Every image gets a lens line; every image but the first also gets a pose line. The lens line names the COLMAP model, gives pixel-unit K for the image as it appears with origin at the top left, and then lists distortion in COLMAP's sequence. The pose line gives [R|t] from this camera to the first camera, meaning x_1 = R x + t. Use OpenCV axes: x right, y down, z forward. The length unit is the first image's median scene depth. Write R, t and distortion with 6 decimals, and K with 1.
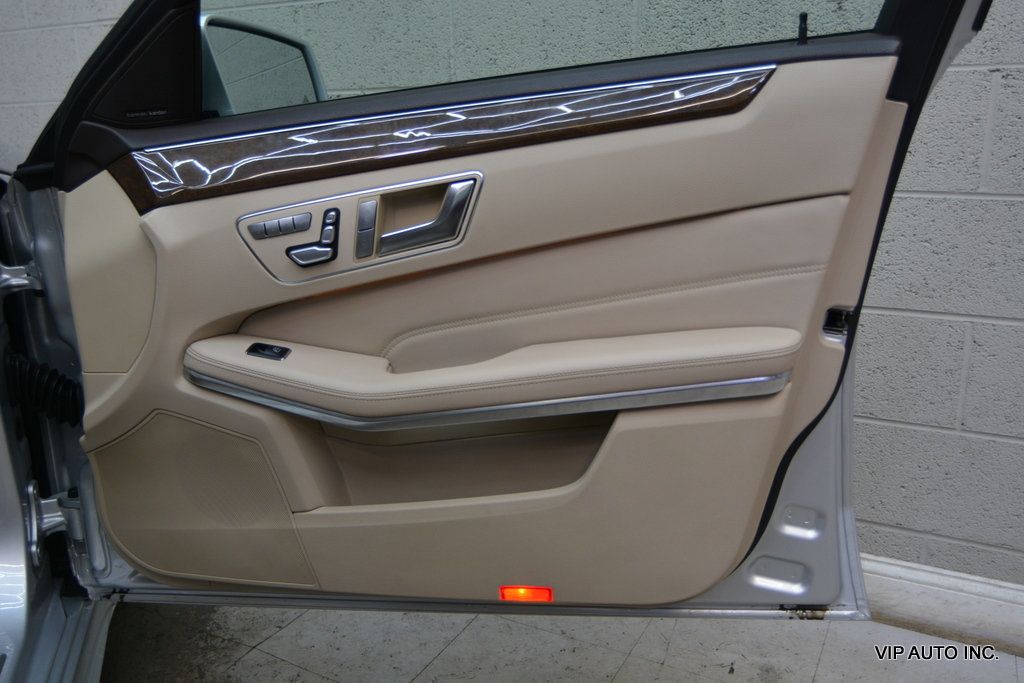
lens RADIAL K [[865.0, 0, 511.2], [0, 865.0, 340.9], [0, 0, 1]] dist [0.006280, 0.001881]
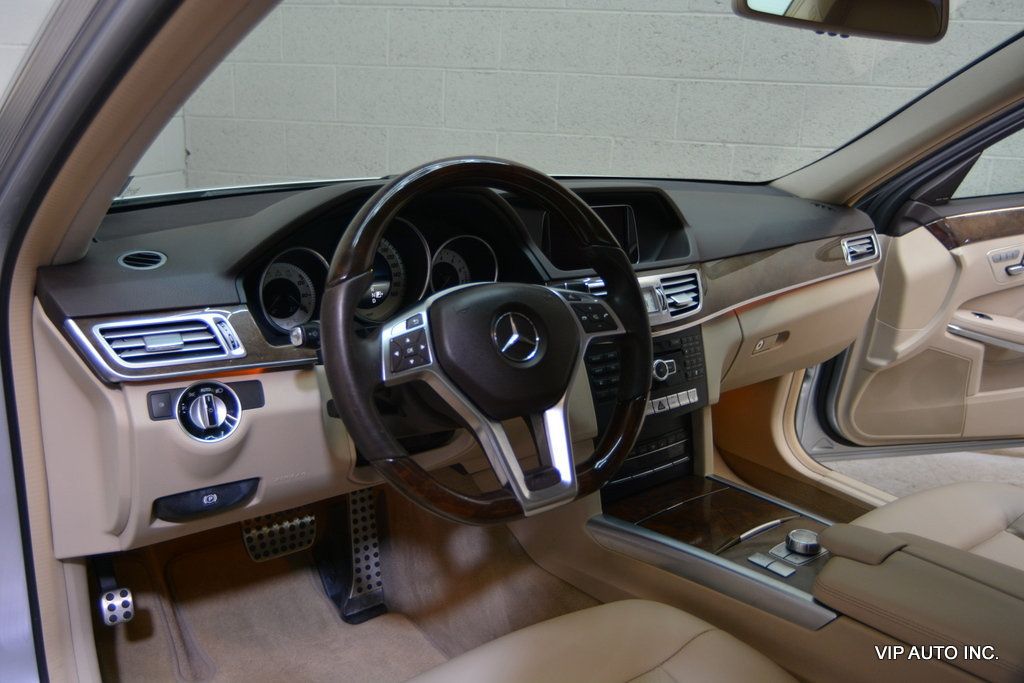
lens RADIAL K [[865.0, 0, 516.2], [0, 865.0, 342.3], [0, 0, 1]] dist [0.006280, 0.001881]
pose [[0.949291, -0.026867, 0.313248, -1.971490], [0.016605, 0.999236, 0.035382, -0.016680], [-0.313959, -0.028386, 0.949012, -0.603693]]
